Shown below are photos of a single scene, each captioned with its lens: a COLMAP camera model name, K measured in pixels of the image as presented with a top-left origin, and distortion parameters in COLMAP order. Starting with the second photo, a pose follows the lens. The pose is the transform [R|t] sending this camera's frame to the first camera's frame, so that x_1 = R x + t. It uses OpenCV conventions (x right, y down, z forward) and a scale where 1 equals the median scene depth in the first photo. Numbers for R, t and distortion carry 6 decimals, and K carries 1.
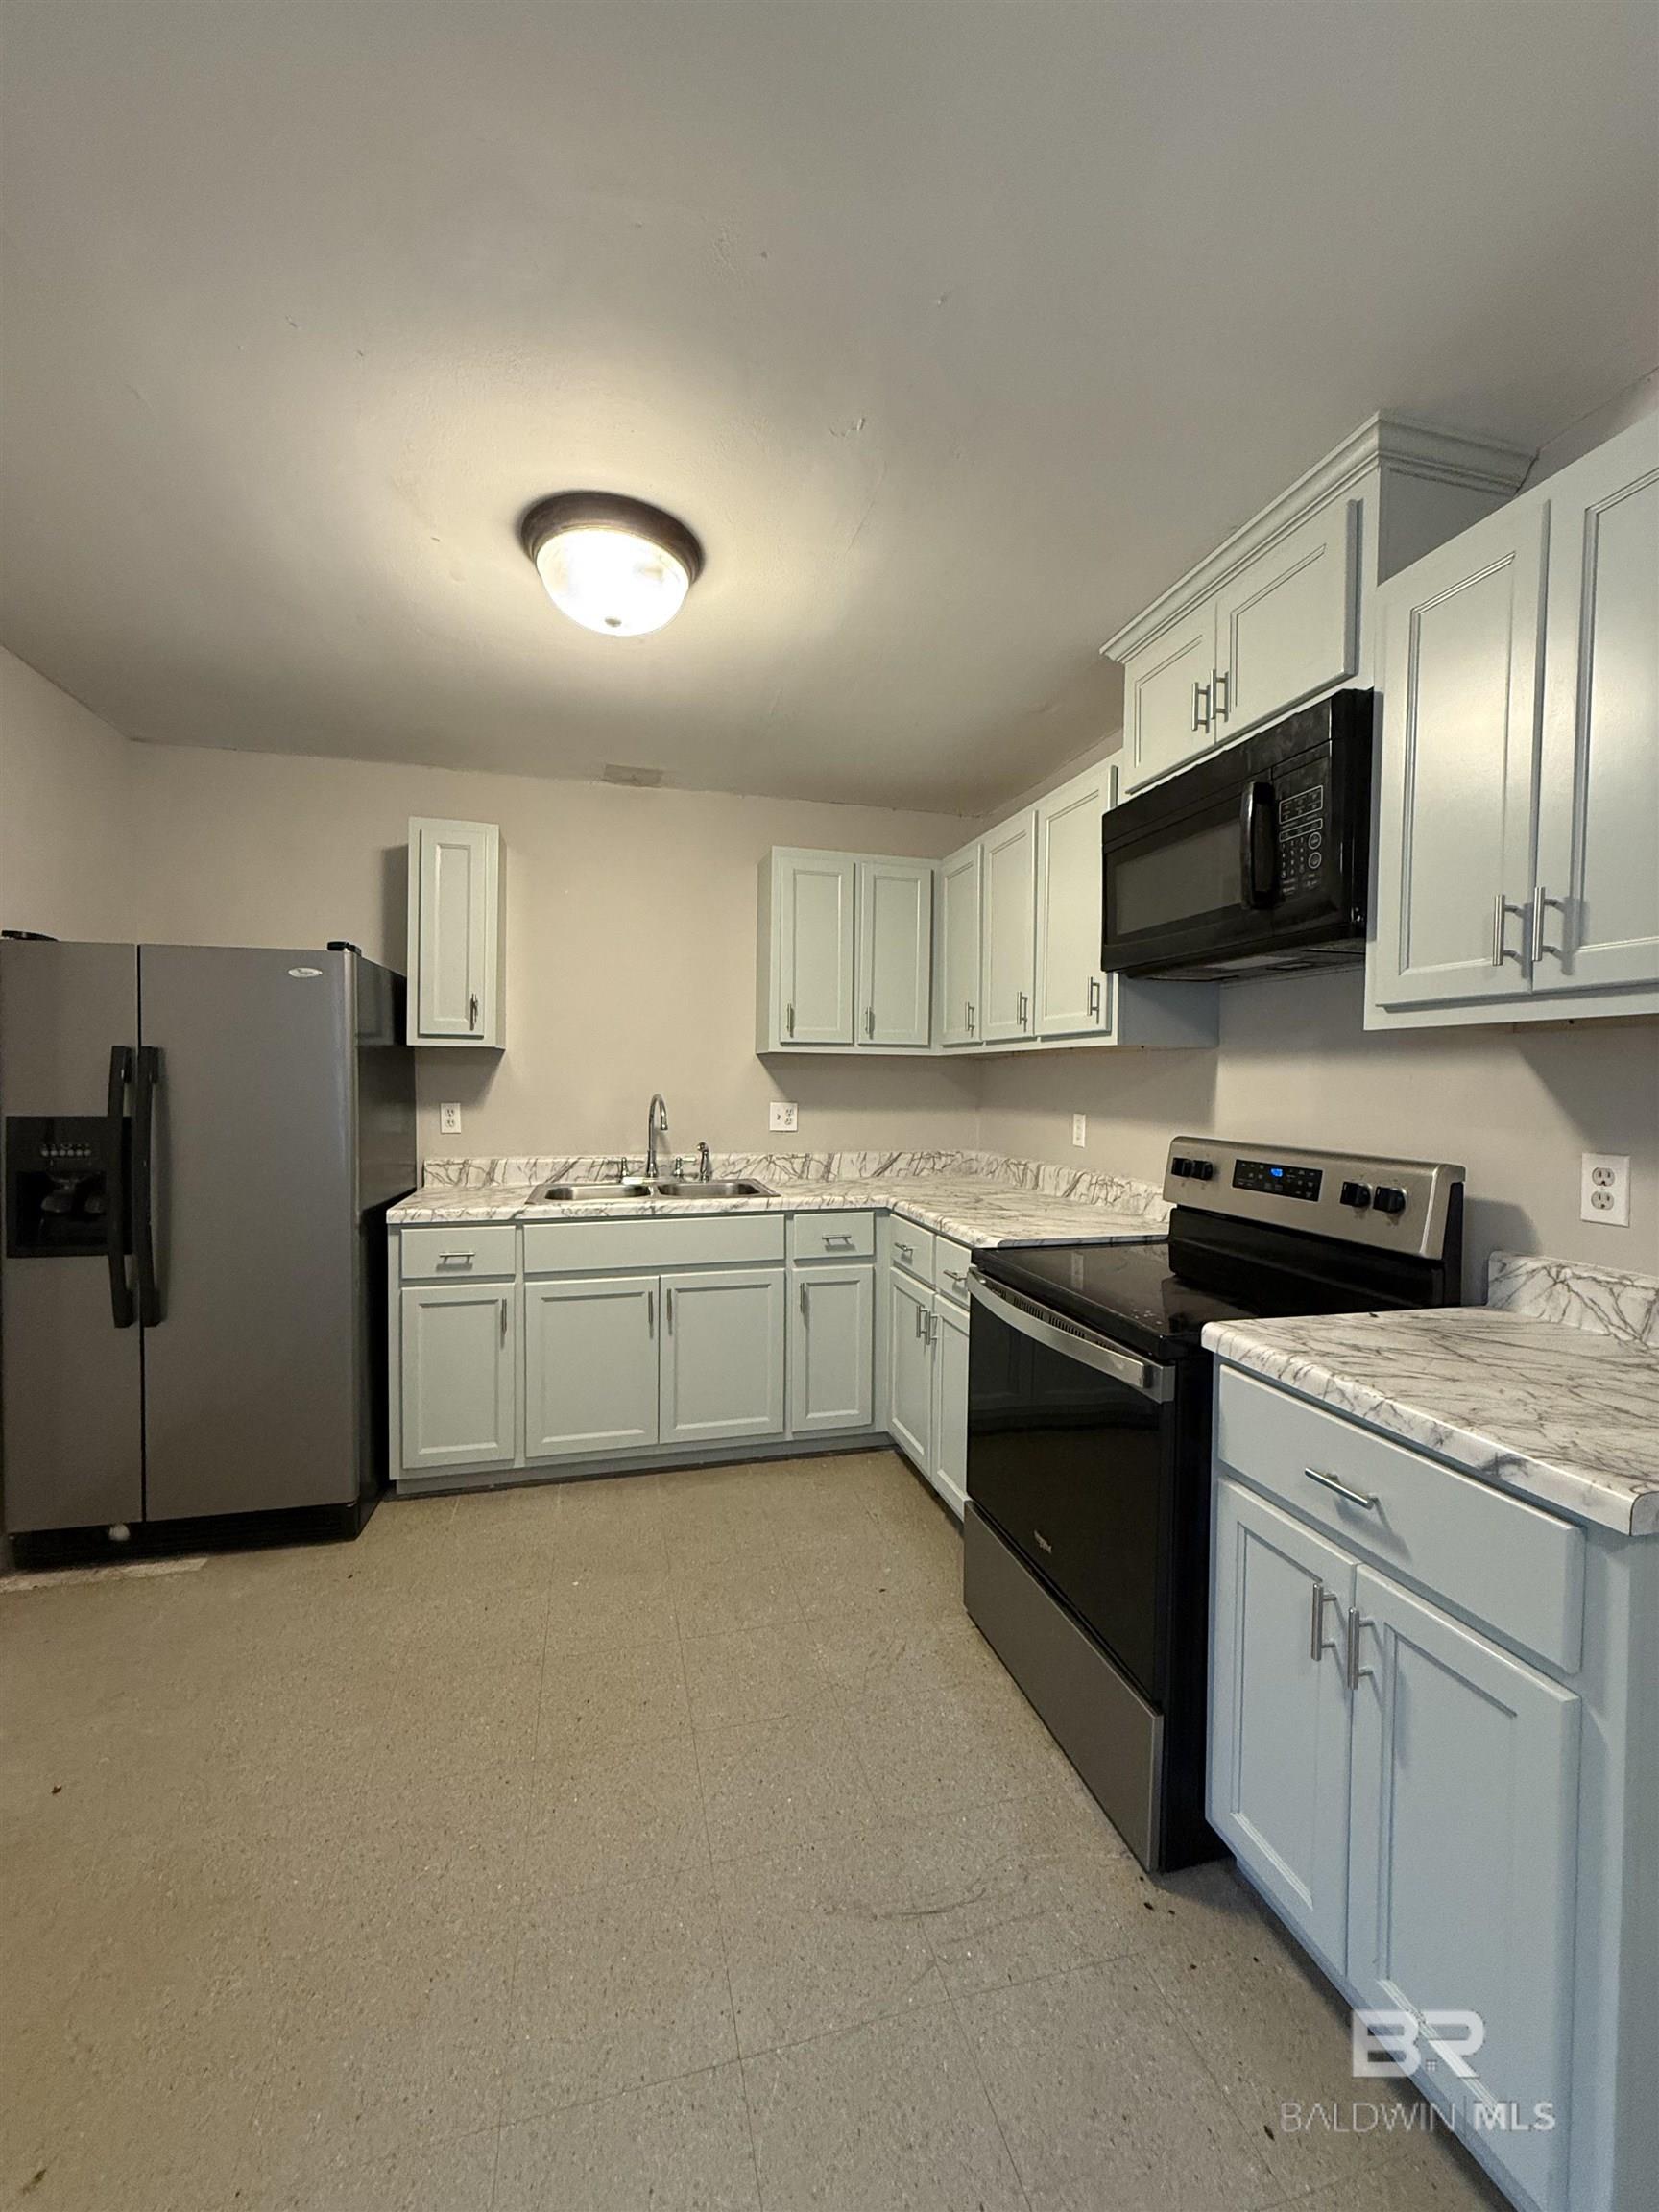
lens RADIAL K [[876.6, 0, 826.3], [0, 876.6, 1103.2], [0, 0, 1]] dist [-0.001753, 0.000210]
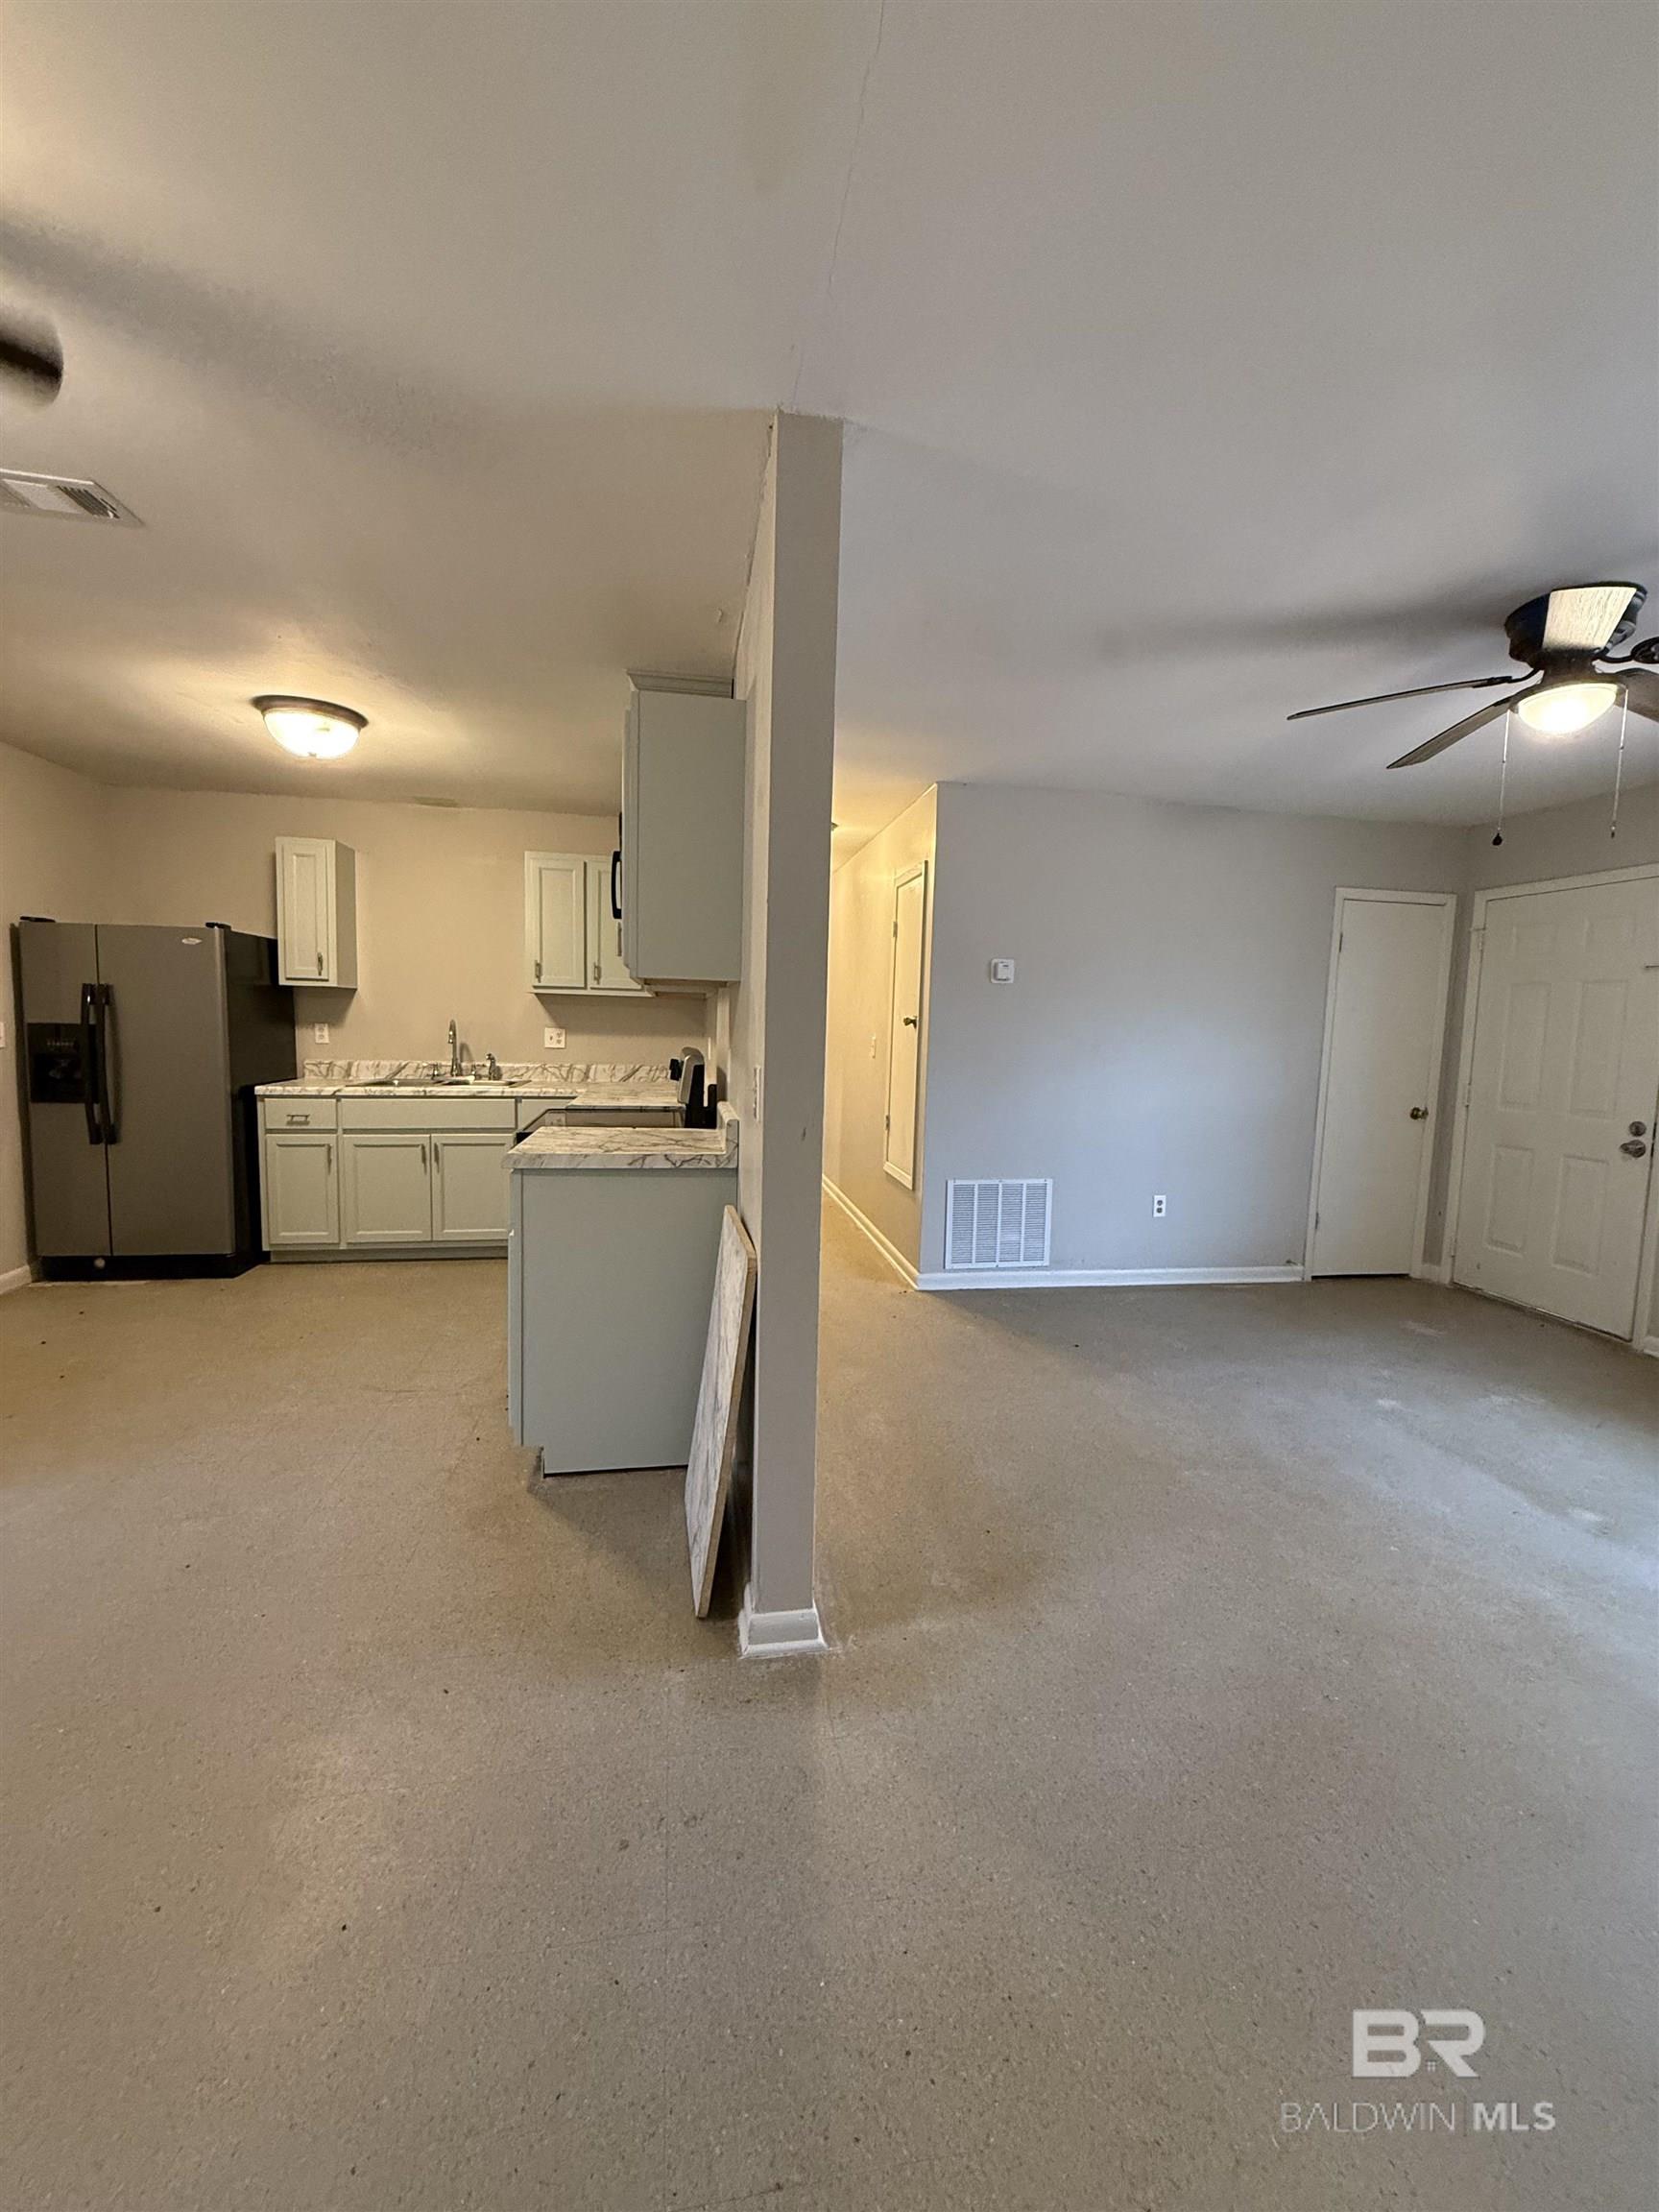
lens RADIAL K [[876.6, 0, 825.0], [0, 876.6, 1101.3], [0, 0, 1]] dist [-0.001753, 0.000210]
pose [[0.996682, 0.023808, -0.077840, 0.656486], [-0.018817, 0.997758, 0.064226, 0.023592], [0.079195, -0.062548, 0.994895, -0.520206]]
